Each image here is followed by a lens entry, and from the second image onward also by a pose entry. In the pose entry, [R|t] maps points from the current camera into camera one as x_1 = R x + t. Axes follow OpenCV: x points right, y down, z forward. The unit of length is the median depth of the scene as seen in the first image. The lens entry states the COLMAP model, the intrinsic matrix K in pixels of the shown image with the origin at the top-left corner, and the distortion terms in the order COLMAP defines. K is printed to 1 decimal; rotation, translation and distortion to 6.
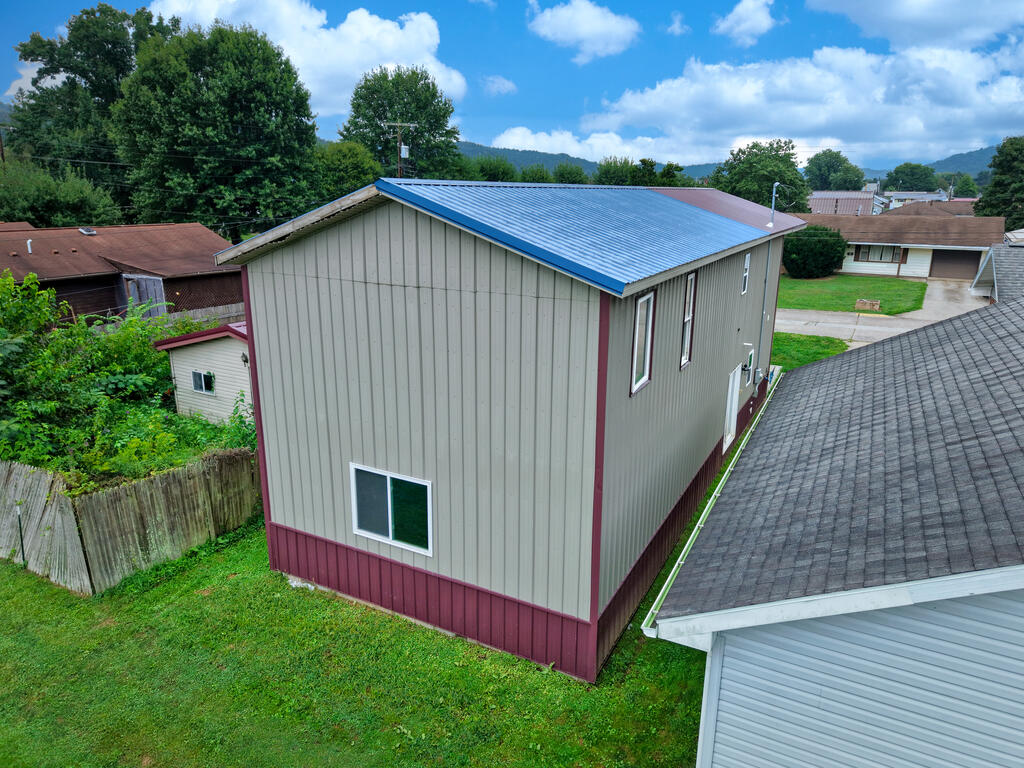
lens RADIAL K [[678.6, 0, 510.4], [0, 678.6, 383.2], [0, 0, 1]] dist [0.042096, -0.040158]
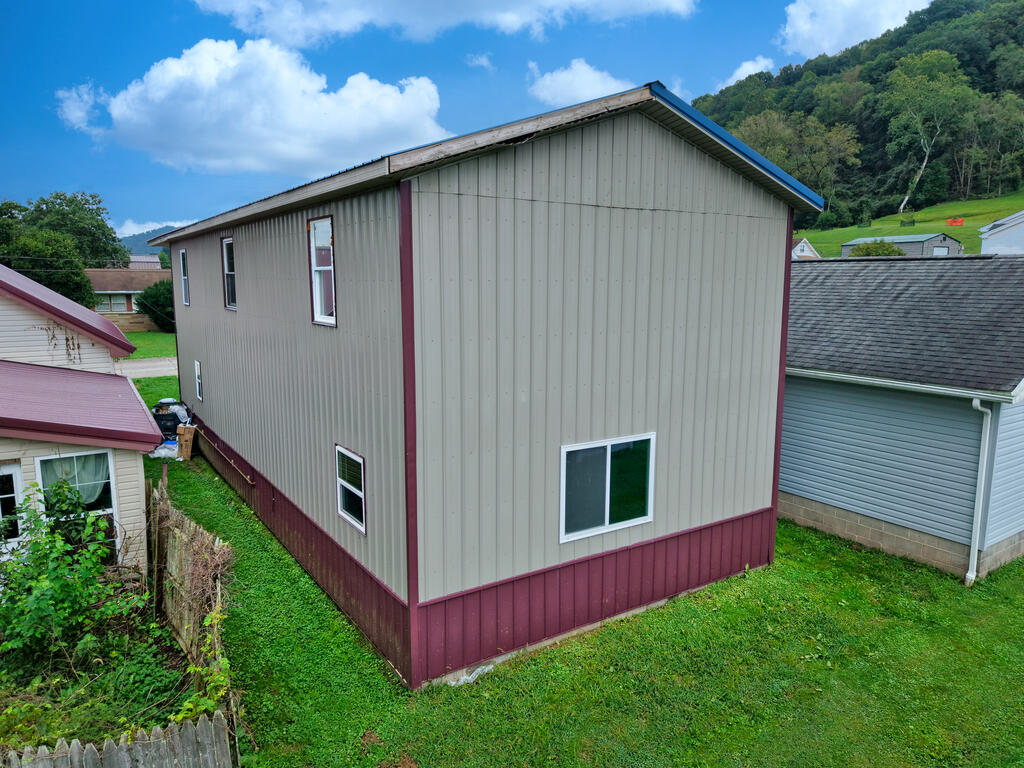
lens RADIAL K [[678.6, 0, 513.2], [0, 678.6, 382.0], [0, 0, 1]] dist [0.042096, -0.040158]
pose [[0.481922, -0.136650, 0.865493, -0.921699], [0.234195, 0.971916, 0.023049, 0.014838], [-0.844336, 0.191587, 0.500391, 0.650764]]
